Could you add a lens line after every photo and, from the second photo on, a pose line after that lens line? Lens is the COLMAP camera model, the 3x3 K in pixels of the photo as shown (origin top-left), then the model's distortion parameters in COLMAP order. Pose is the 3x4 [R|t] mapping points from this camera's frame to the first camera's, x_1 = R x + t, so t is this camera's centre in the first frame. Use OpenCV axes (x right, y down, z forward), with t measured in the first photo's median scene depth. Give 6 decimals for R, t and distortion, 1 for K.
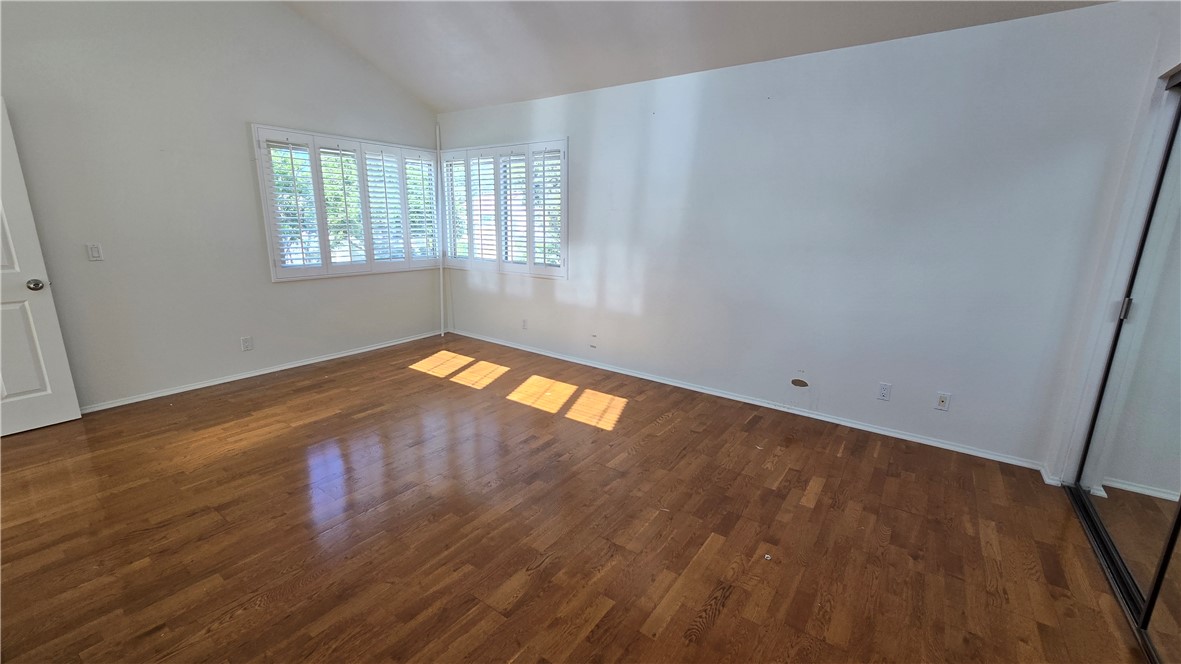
lens RADIAL K [[483.4, 0, 589.0], [0, 483.4, 330.5], [0, 0, 1]] dist [-0.001289, -0.000129]
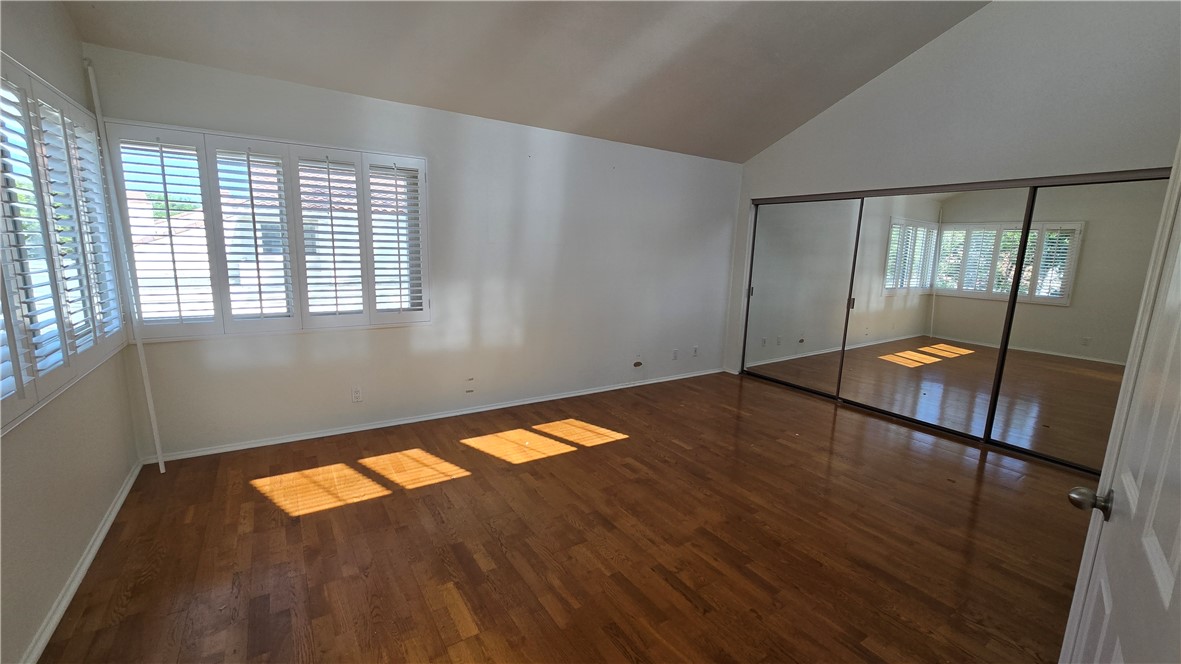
lens RADIAL K [[483.4, 0, 589.0], [0, 483.4, 330.5], [0, 0, 1]] dist [-0.001289, -0.000129]
pose [[0.354121, -0.163592, 0.920780, -0.820808], [0.187099, 0.977069, 0.101637, -0.145021], [-0.916293, 0.136285, 0.376609, 0.492091]]
